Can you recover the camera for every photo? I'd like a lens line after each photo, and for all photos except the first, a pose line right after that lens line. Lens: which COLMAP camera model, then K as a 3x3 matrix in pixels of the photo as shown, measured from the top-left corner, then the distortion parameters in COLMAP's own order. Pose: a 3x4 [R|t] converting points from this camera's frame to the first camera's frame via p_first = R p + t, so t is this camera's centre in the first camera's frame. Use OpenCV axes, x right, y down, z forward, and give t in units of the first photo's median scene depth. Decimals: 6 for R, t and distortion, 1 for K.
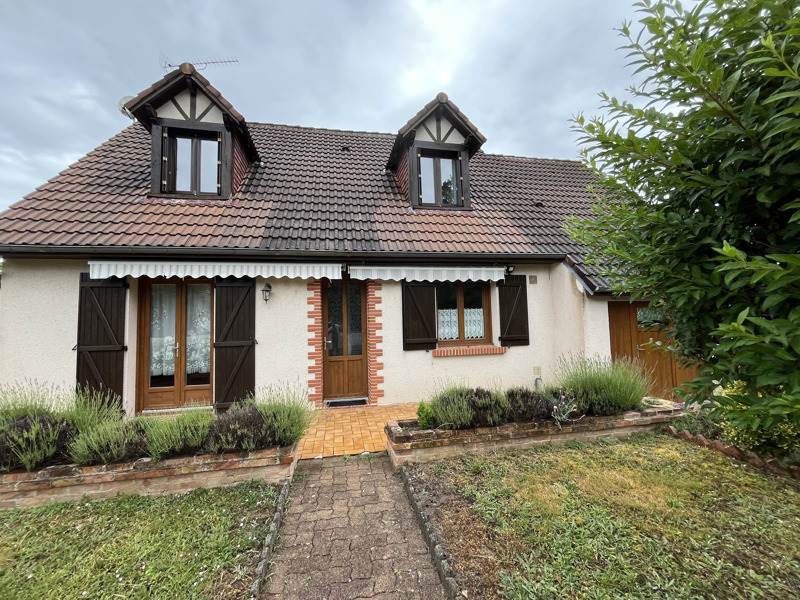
lens RADIAL K [[323.8, 0, 403.8], [0, 323.8, 296.6], [0, 0, 1]] dist [-0.008169, 0.001915]
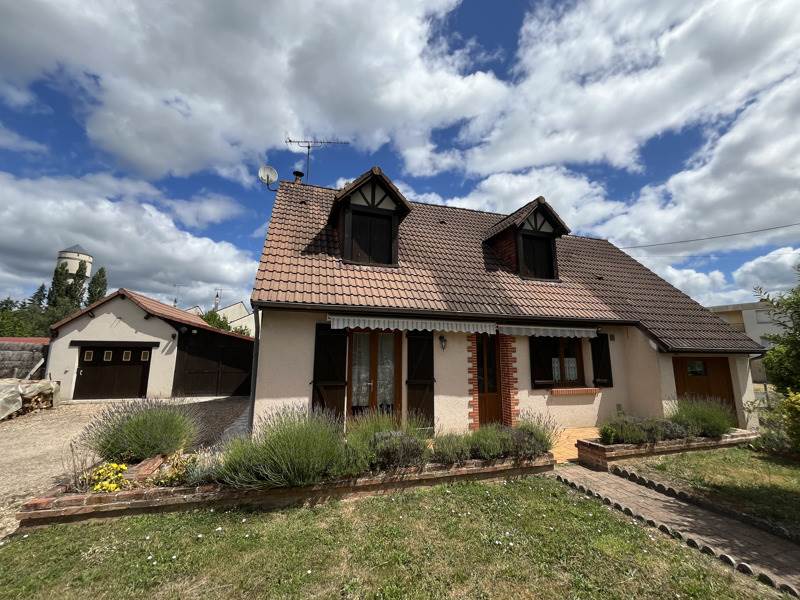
lens RADIAL K [[323.8, 0, 394.0], [0, 323.8, 302.7], [0, 0, 1]] dist [-0.008169, 0.001915]
pose [[0.994916, 0.045330, 0.089935, -0.693105], [-0.036056, 0.994111, -0.102191, -0.029796], [-0.094038, 0.098429, 0.990691, -0.277062]]
